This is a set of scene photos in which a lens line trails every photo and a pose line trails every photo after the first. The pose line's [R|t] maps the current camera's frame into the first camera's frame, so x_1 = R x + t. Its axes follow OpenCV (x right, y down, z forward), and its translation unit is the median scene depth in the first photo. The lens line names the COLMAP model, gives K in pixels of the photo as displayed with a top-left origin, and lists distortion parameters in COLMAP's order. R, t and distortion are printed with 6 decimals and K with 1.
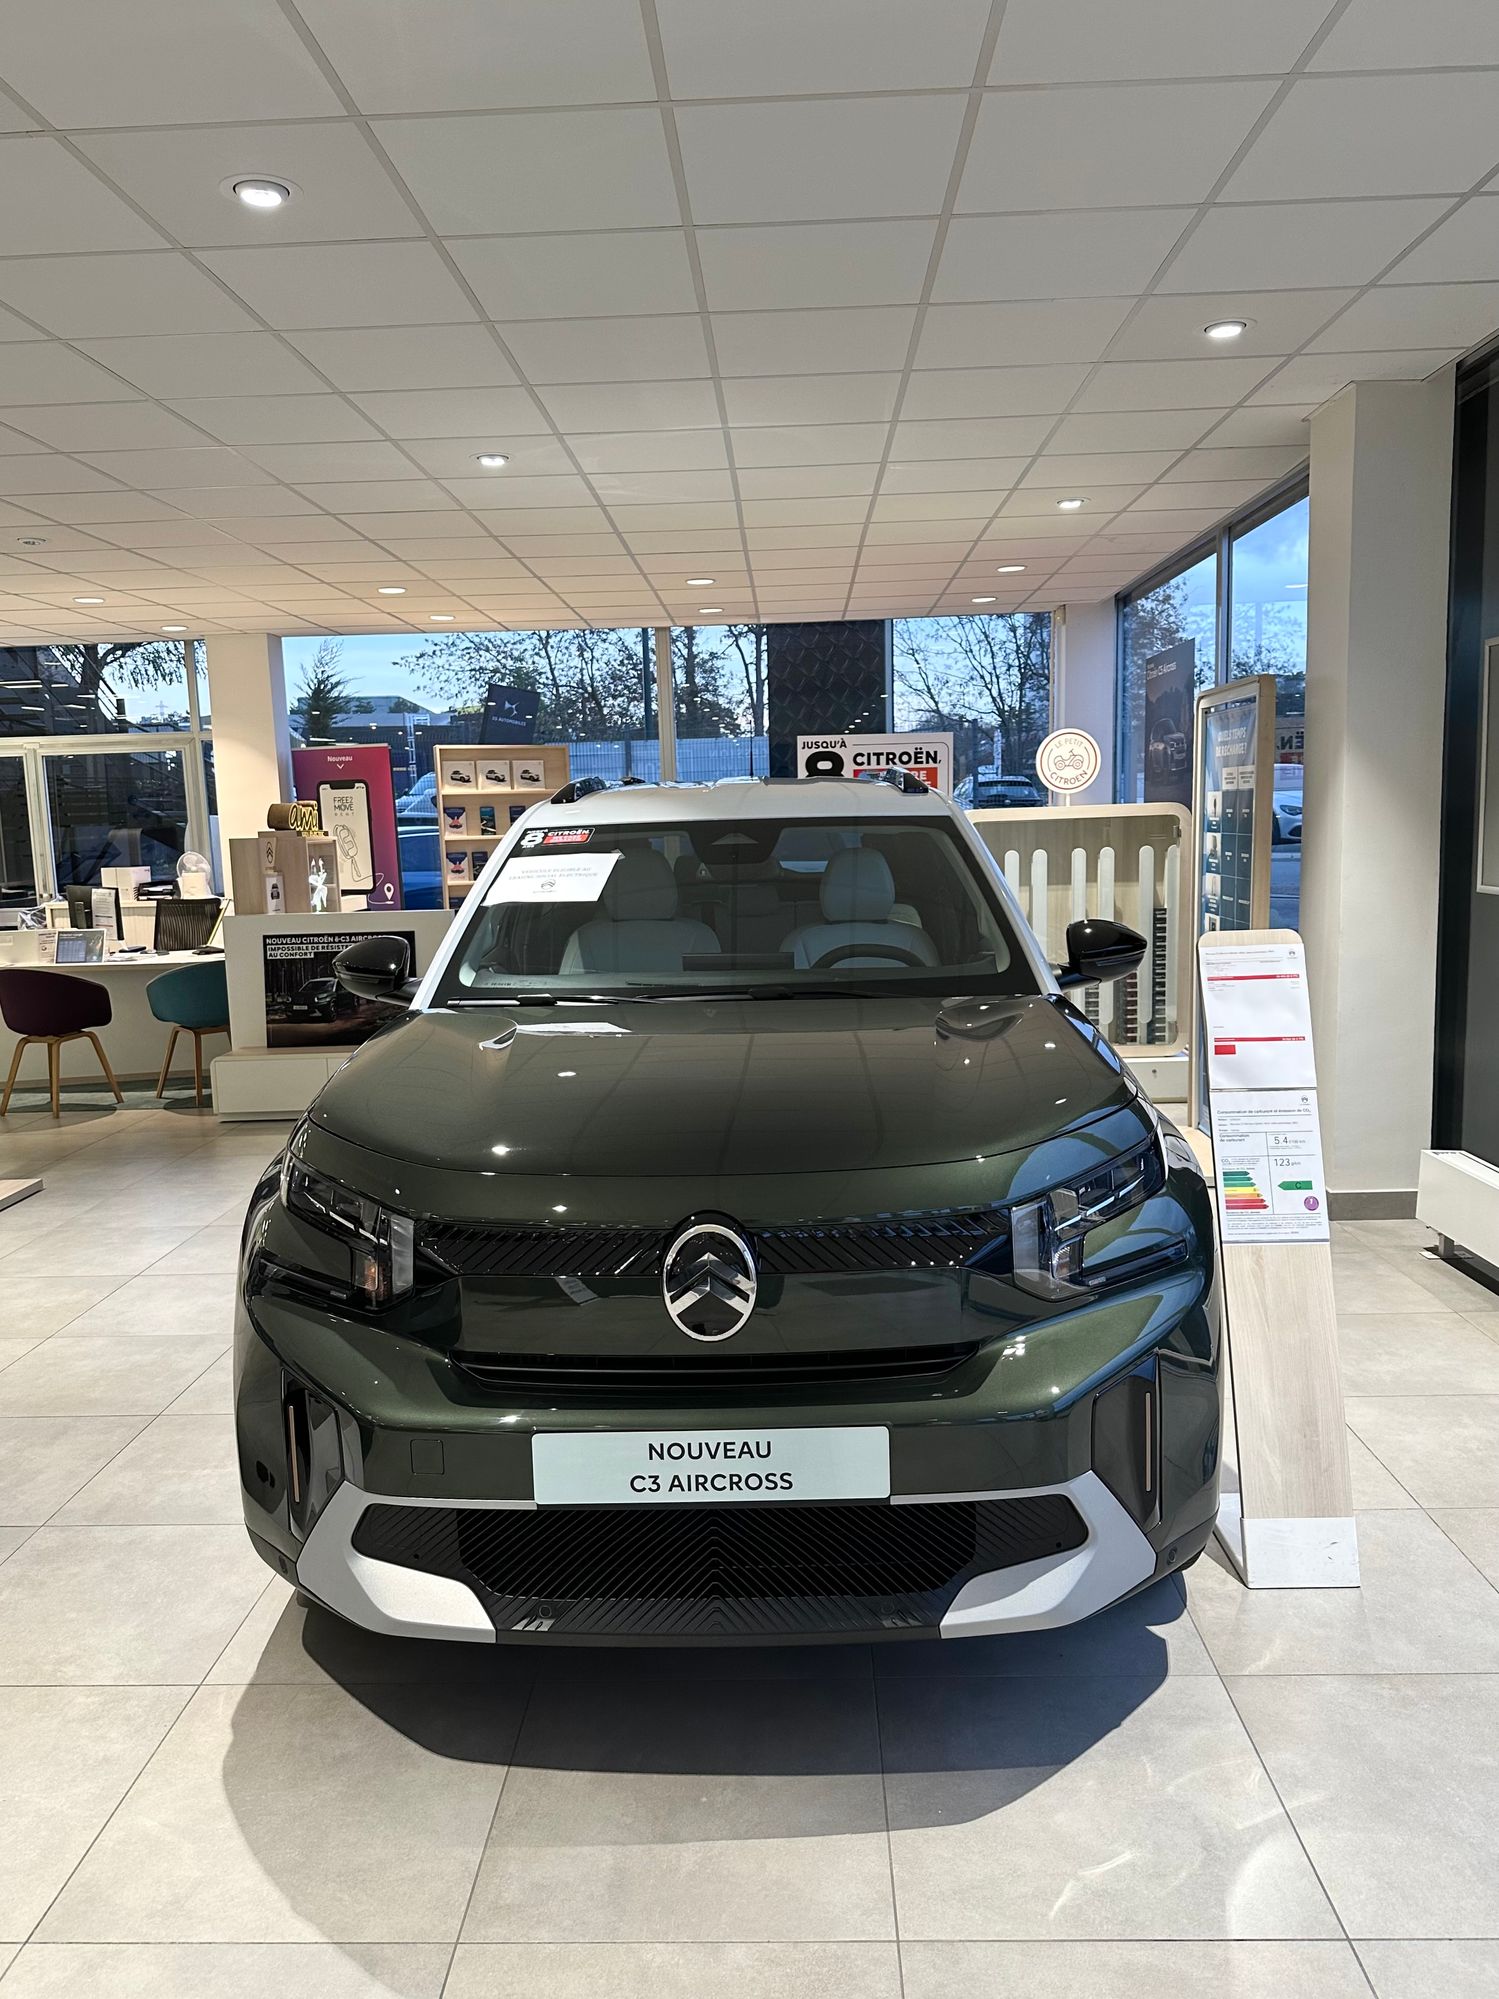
lens RADIAL K [[1411.7, 0, 752.0], [0, 1411.7, 1003.6], [0, 0, 1]] dist [0.002467, 0.000353]
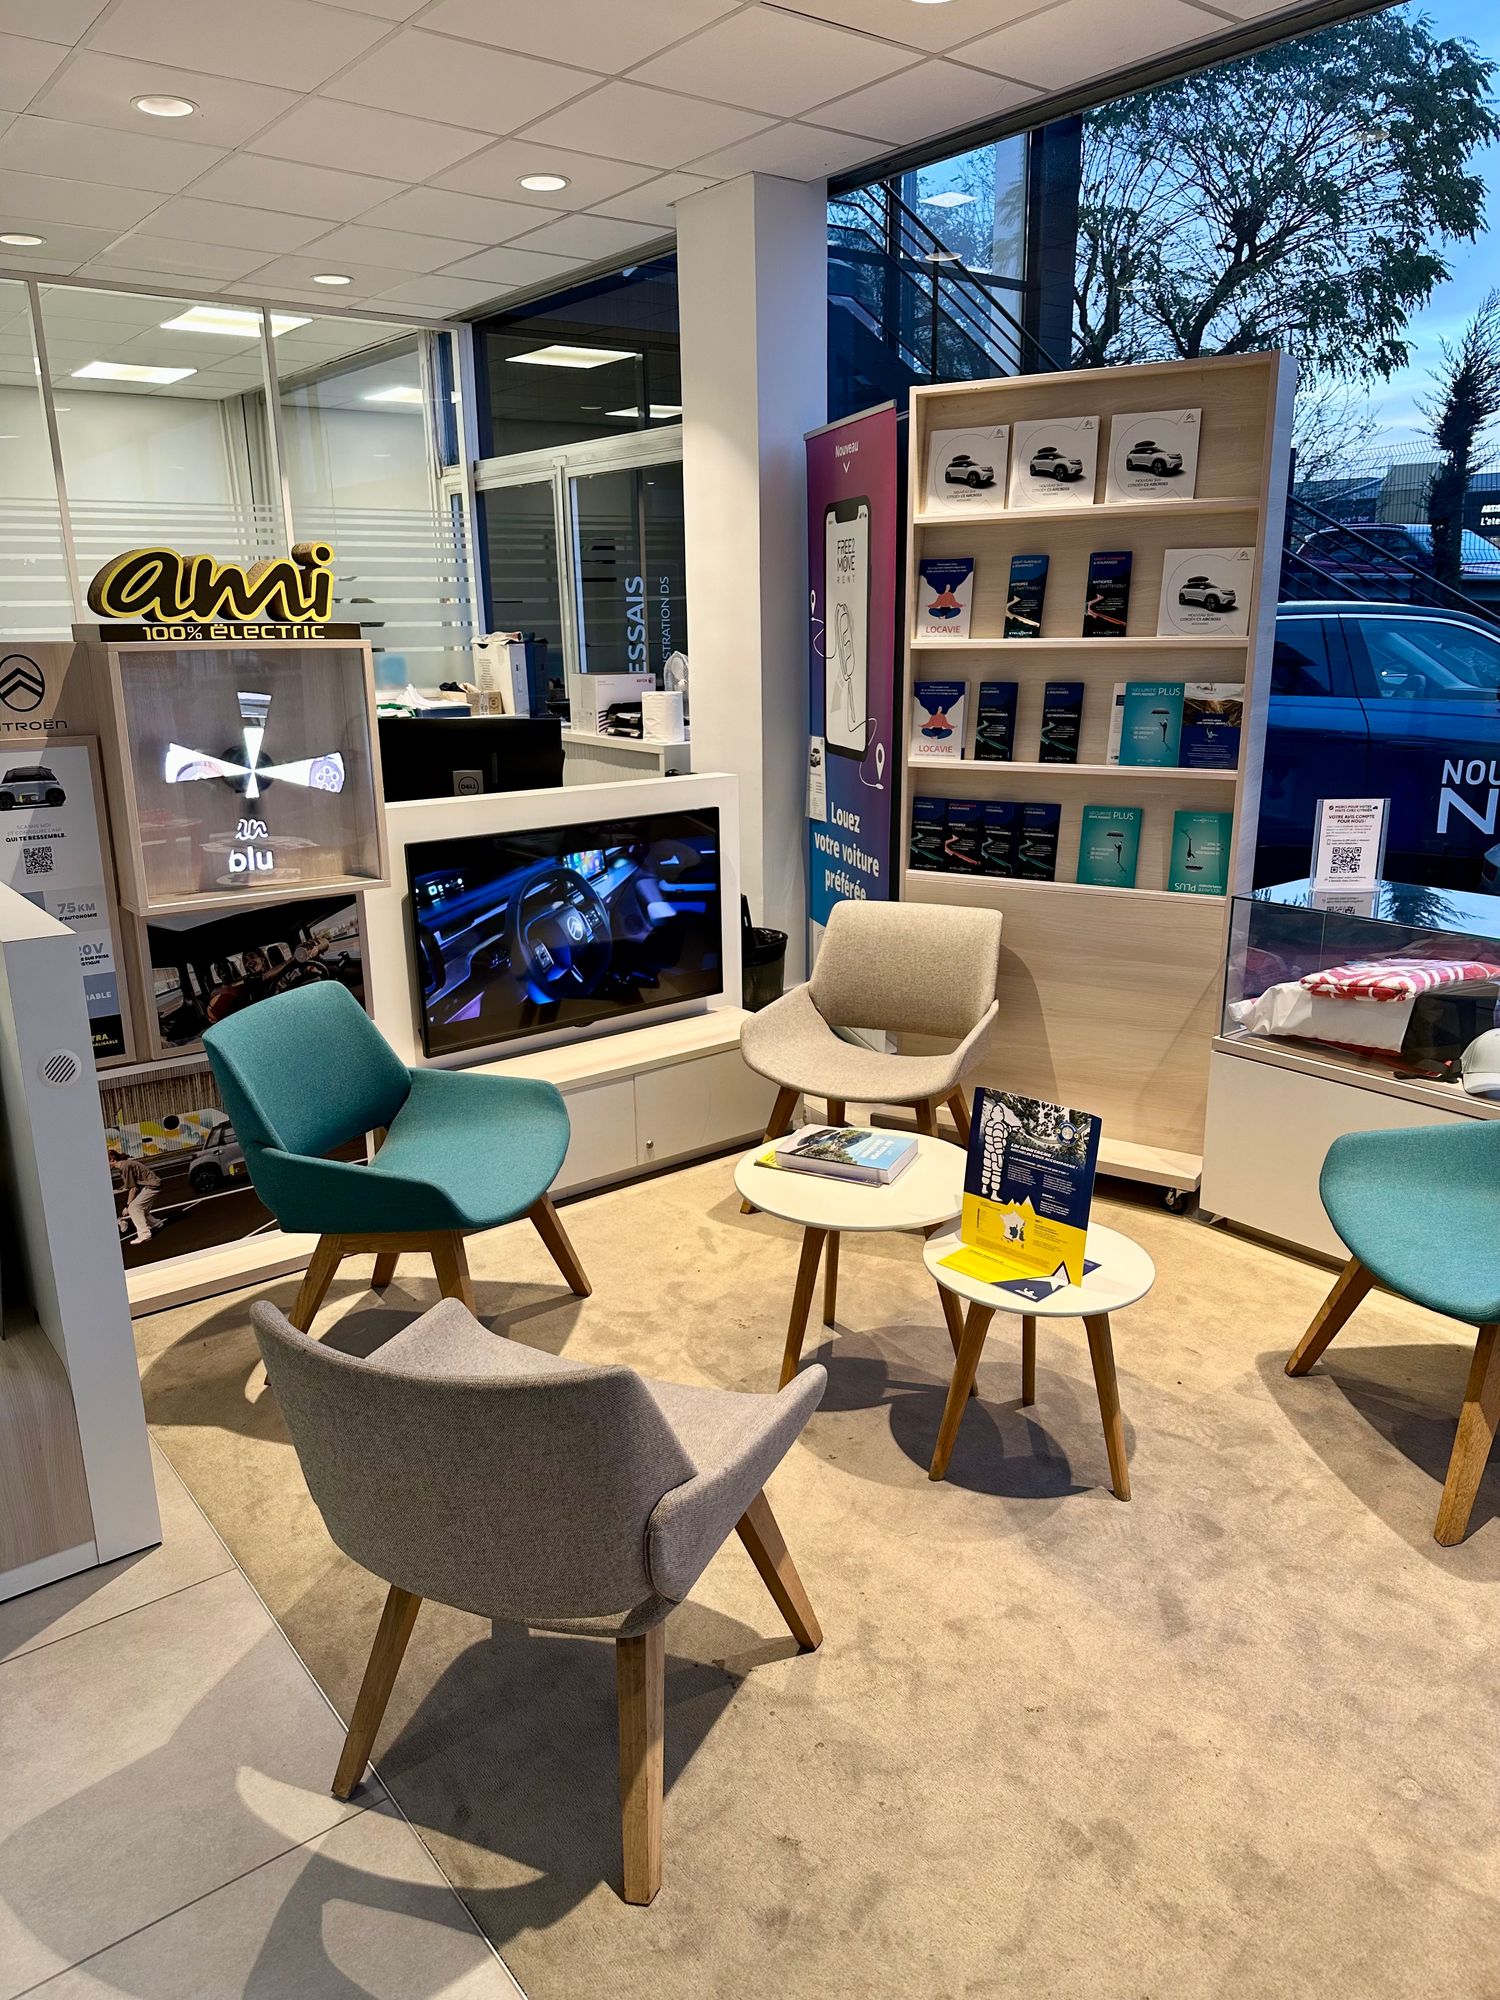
lens RADIAL K [[1412.4, 0, 747.6], [0, 1412.4, 1002.7], [0, 0, 1]] dist [0.002467, 0.000353]
pose [[0.636014, 0.227190, -0.737476, 0.058104], [-0.100198, 0.971902, 0.212995, -0.098589], [0.765145, -0.061574, 0.640907, 0.709235]]
